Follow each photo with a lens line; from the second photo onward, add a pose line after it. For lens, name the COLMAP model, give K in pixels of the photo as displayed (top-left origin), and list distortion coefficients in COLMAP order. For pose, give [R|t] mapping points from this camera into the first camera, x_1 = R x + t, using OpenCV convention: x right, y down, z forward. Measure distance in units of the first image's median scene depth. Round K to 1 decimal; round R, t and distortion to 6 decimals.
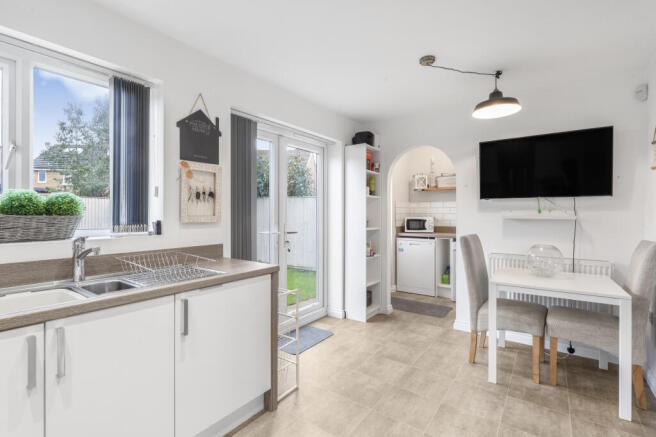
lens RADIAL K [[301.1, 0, 329.2], [0, 301.1, 212.0], [0, 0, 1]] dist [0.000387, 0.000111]
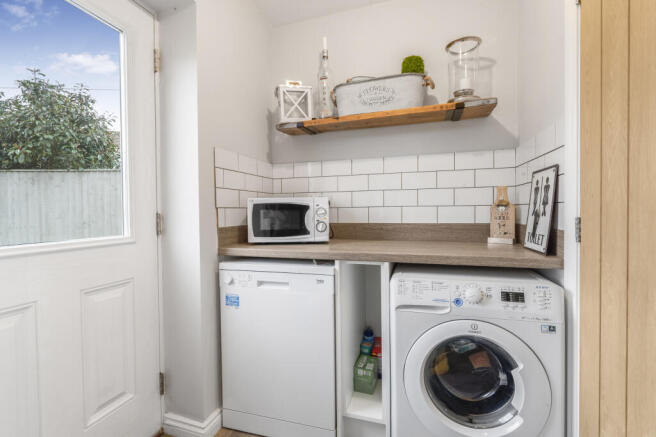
lens RADIAL K [[301.1, 0, 329.2], [0, 301.1, 212.0], [0, 0, 1]] dist [0.000387, 0.000111]
pose [[0.946015, -0.014180, 0.323812, 0.228585], [0.011878, 0.999888, 0.009083, 0.030028], [-0.323904, -0.004747, 0.946078, 0.654017]]
